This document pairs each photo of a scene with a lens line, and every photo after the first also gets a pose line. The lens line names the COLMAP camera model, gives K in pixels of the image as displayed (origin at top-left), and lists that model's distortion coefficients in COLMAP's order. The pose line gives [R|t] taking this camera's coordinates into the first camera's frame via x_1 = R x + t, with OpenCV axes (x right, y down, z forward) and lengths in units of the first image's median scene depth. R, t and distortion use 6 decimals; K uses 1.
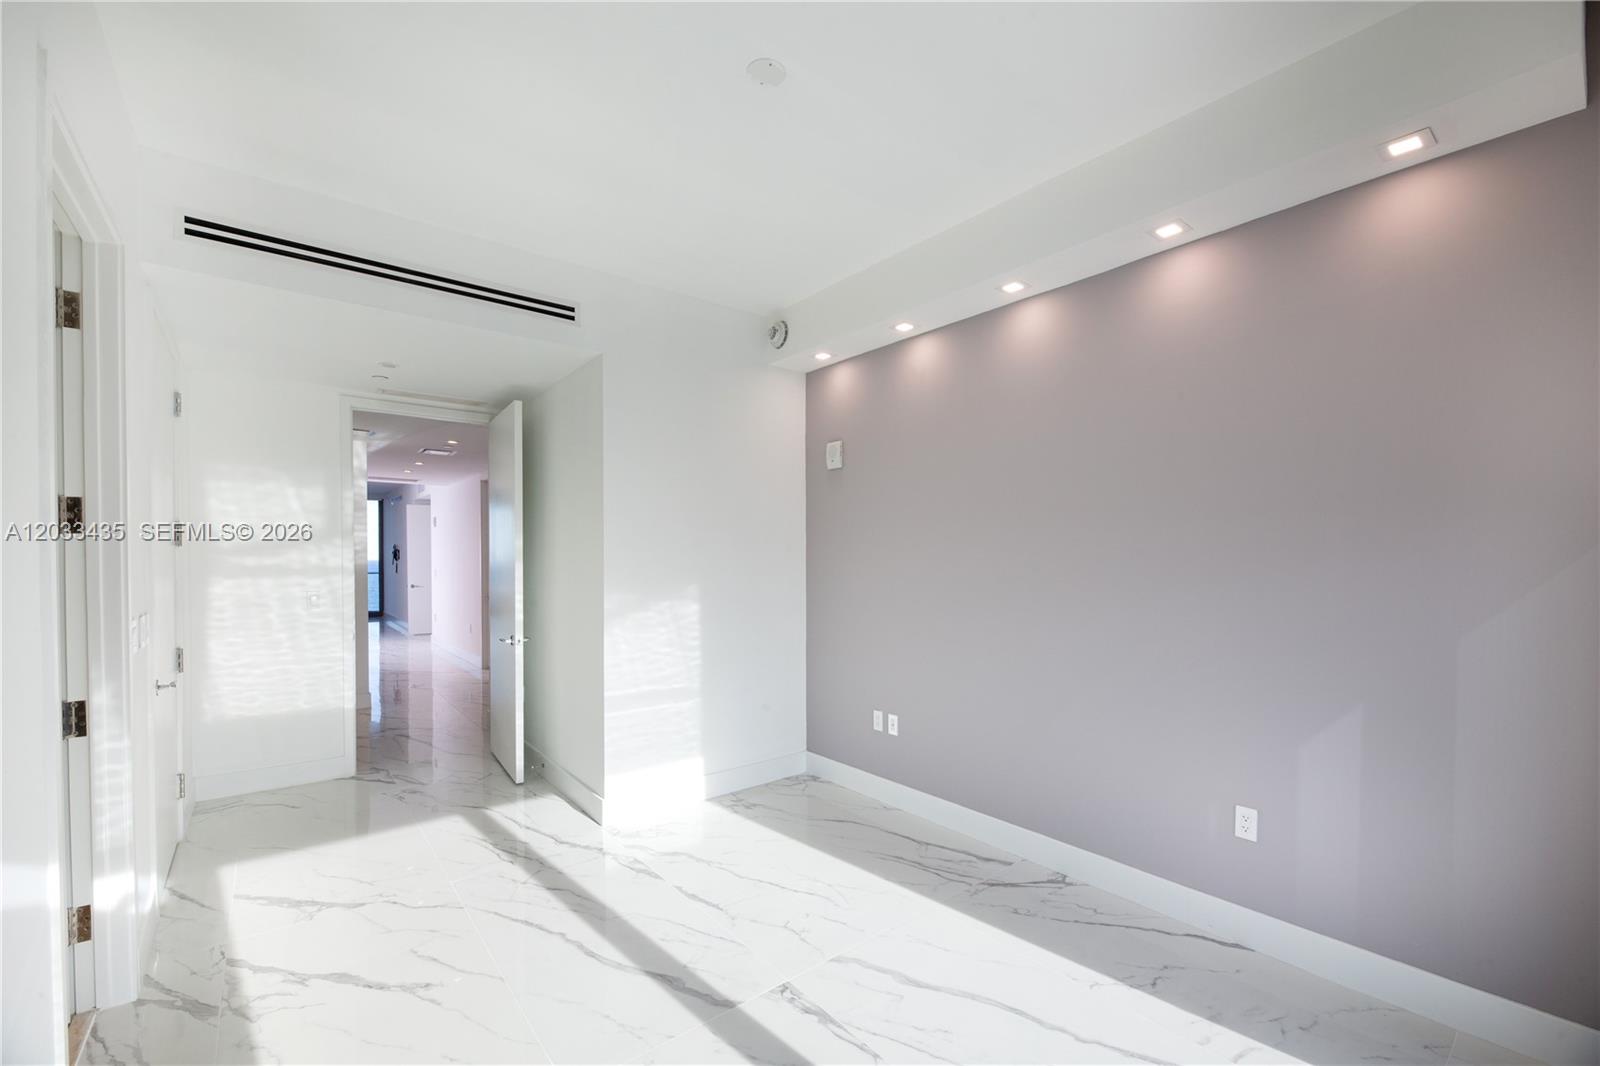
lens RADIAL K [[647.0, 0, 828.4], [0, 647.0, 535.8], [0, 0, 1]] dist [-0.003302, -0.000671]
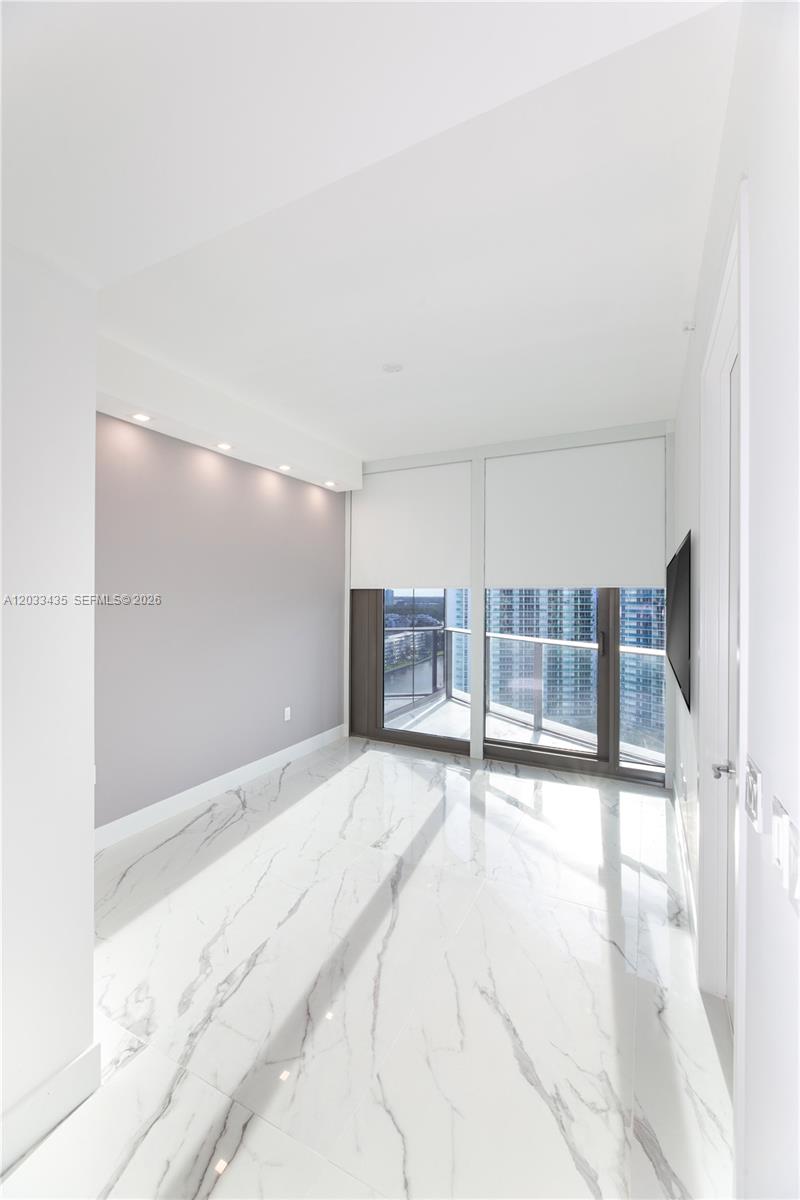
lens RADIAL K [[485.3, 0, 400.0], [0, 485.3, 600.0], [0, 0, 1]] dist [-0.003302, -0.000671]
pose [[-0.382439, -0.009914, 0.923927, -1.201678], [-0.036665, 0.999318, -0.004454, 0.011127], [-0.923253, -0.035579, -0.382542, 1.323893]]
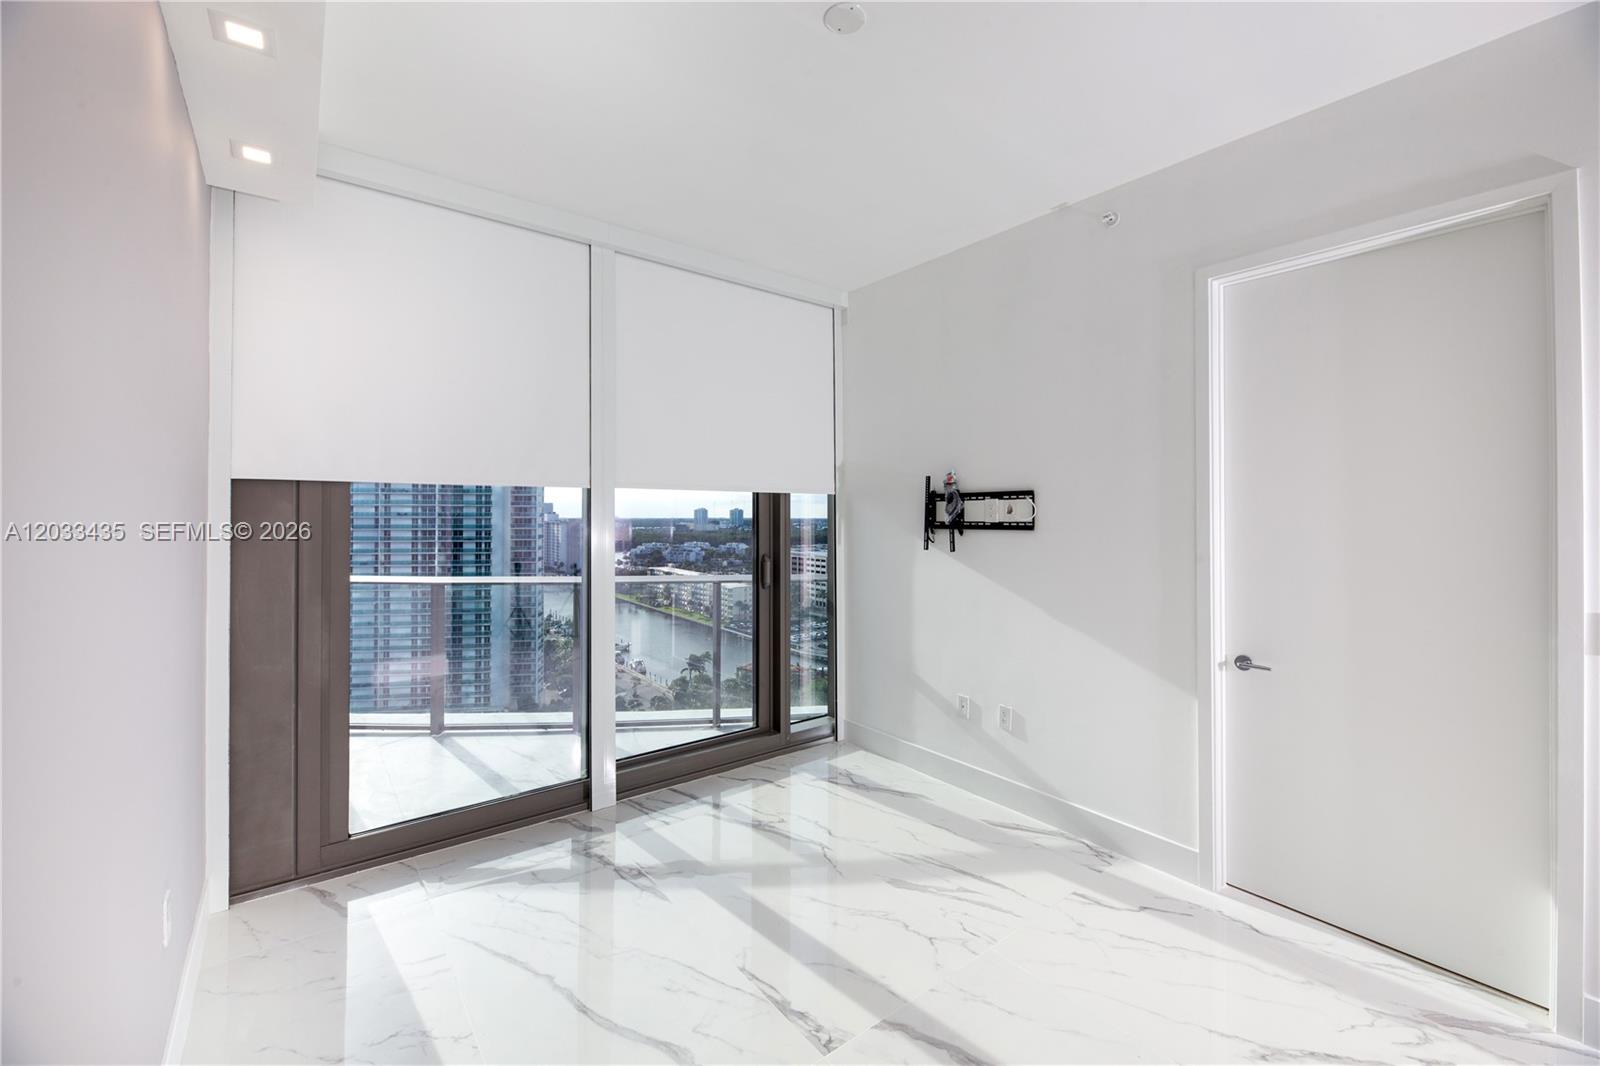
lens RADIAL K [[634.4, 0, 817.2], [0, 634.4, 524.9], [0, 0, 1]] dist [0.001569, 0.000176]
pose [[-0.999434, -0.023843, 0.023716, -0.051165], [-0.024318, 0.999505, -0.019938, 0.032538], [-0.023229, -0.020504, -0.999520, 1.645837]]
